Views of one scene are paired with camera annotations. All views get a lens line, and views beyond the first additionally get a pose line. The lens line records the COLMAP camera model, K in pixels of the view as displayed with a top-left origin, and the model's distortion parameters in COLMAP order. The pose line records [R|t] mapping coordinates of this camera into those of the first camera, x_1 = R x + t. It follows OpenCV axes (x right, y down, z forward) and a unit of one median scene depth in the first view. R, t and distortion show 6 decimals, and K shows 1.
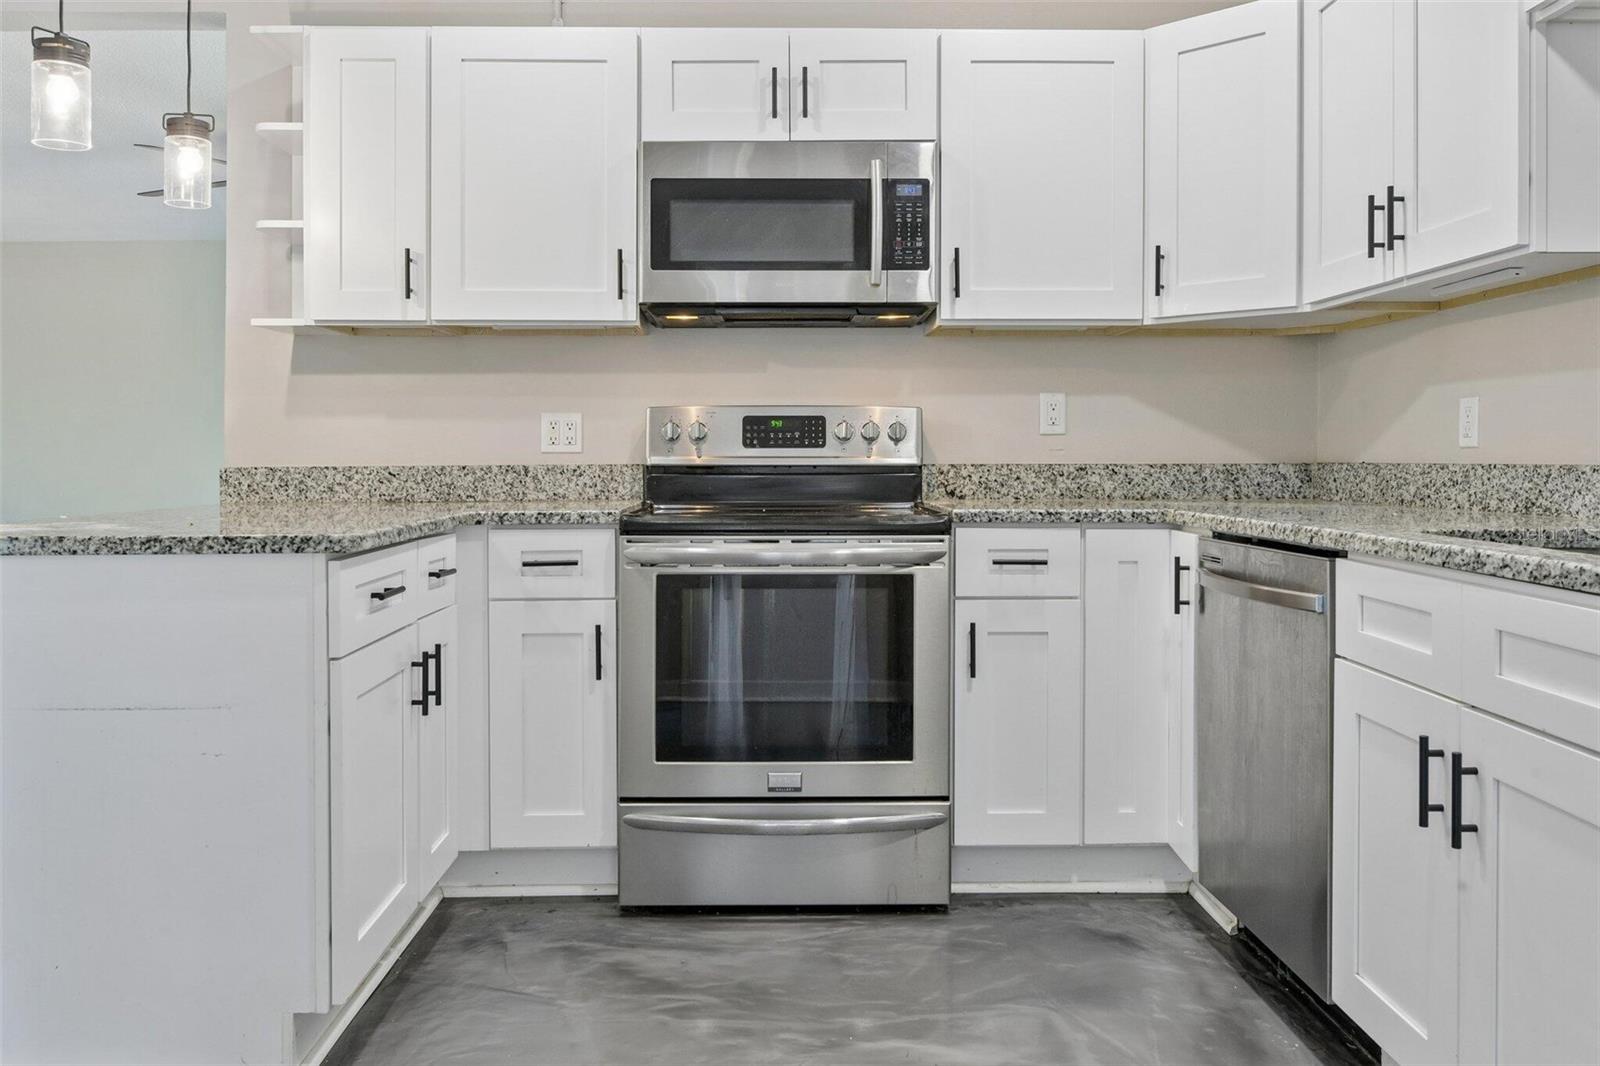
lens RADIAL K [[1223.8, 0, 799.7], [0, 1223.8, 474.3], [0, 0, 1]] dist [0.004475, 0.002920]
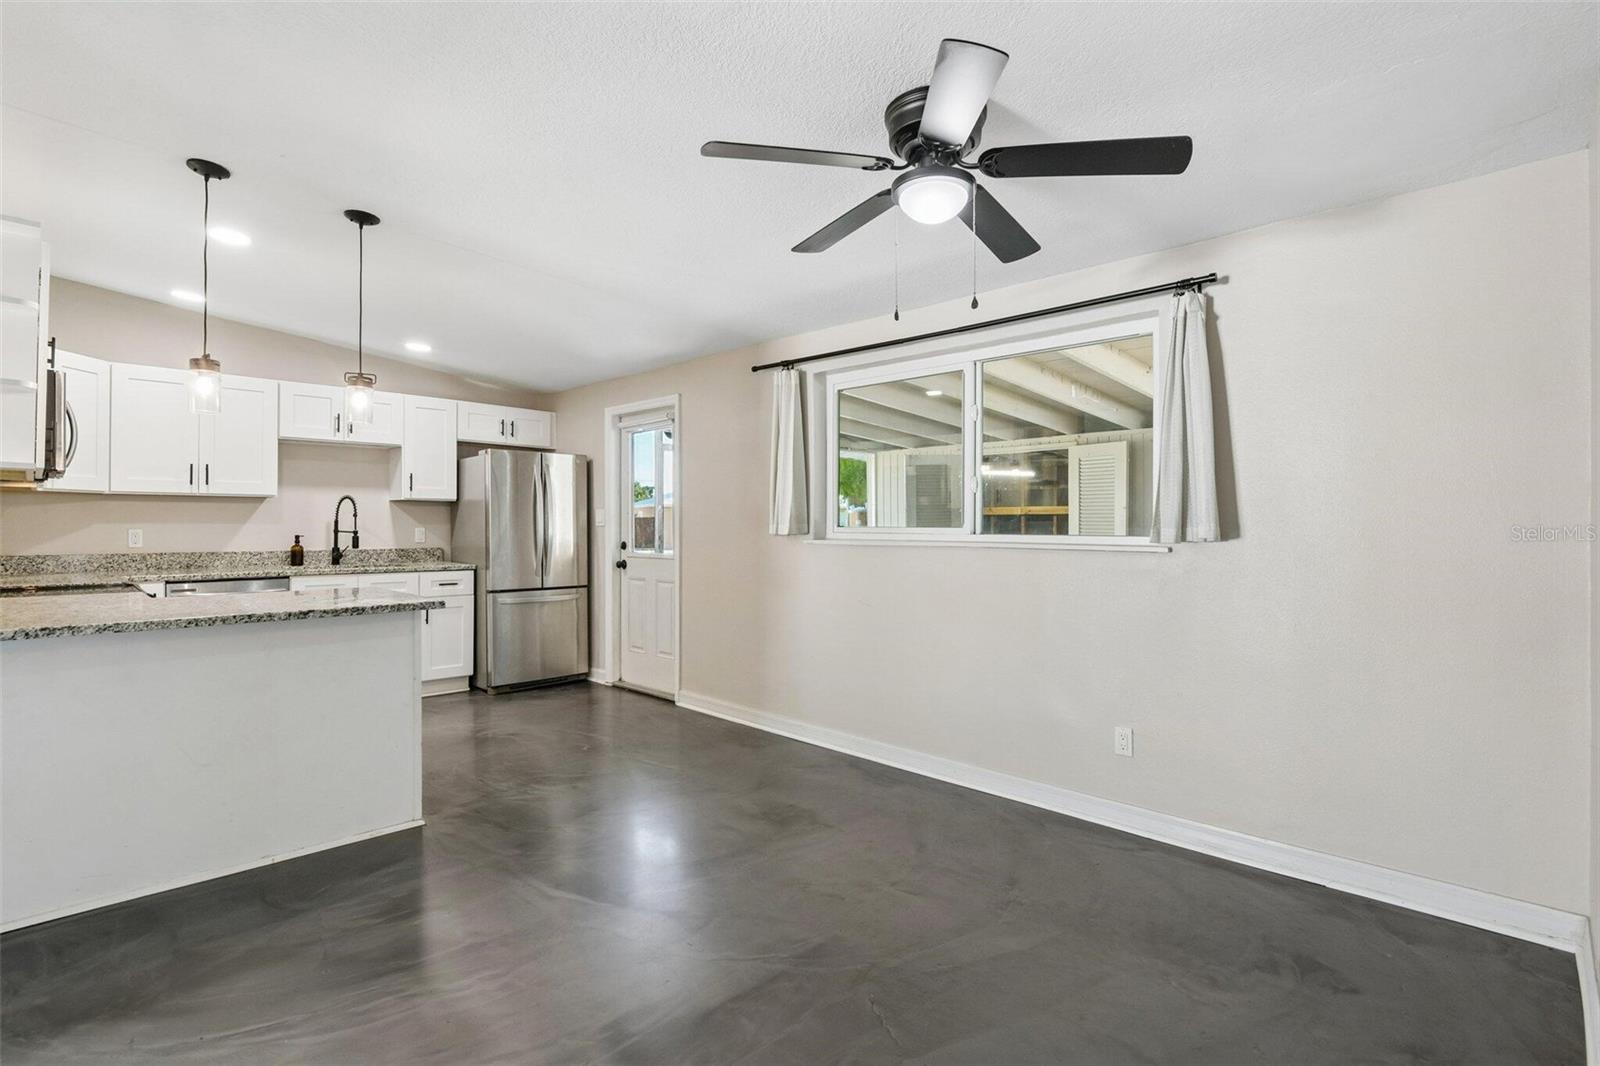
lens RADIAL K [[766.3, 0, 798.8], [0, 766.3, 524.5], [0, 0, 1]] dist [-0.019420, 0.000048]
pose [[-0.702975, -0.000417, 0.711214, -1.375325], [0.008625, 0.999921, 0.009112, -0.061576], [-0.711162, 0.012540, -0.702916, 0.910226]]
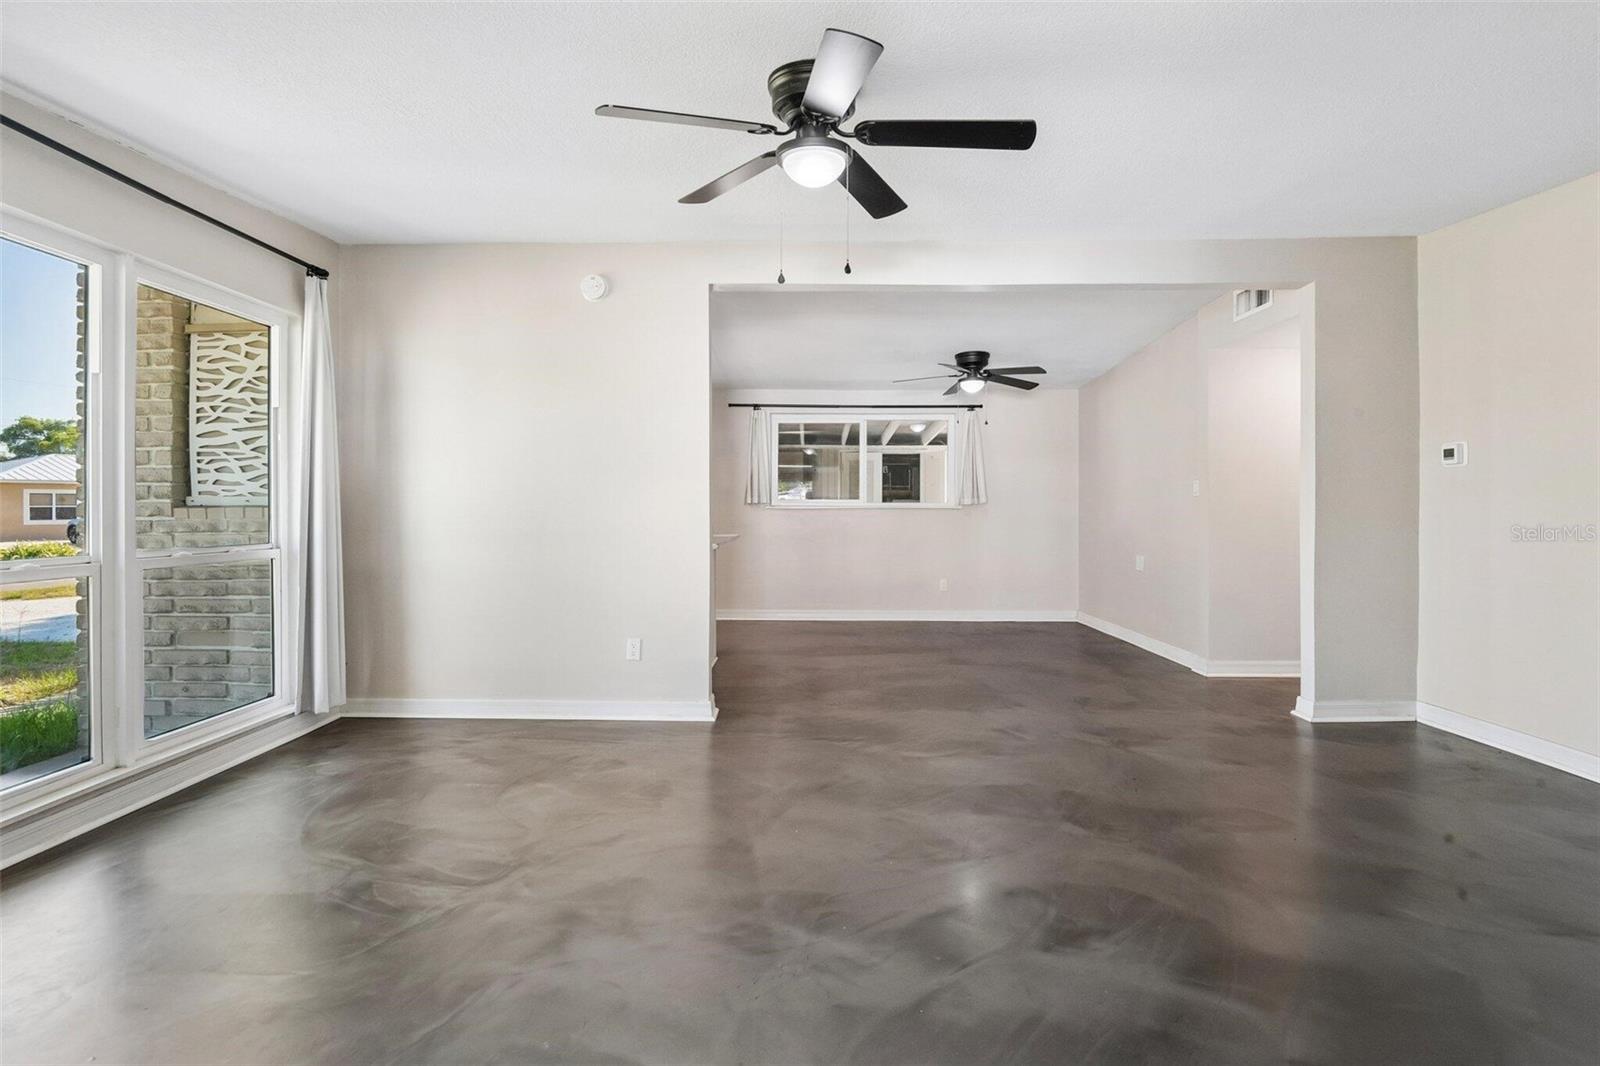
lens RADIAL K [[729.9, 0, 795.1], [0, 729.9, 508.6], [0, 0, 1]] dist [-0.020874, -0.000395]
pose [[-0.998854, -0.000673, 0.047858, -0.662330], [0.000041, 0.999889, 0.014906, -0.049129], [-0.047862, 0.014891, -0.998743, 2.172030]]
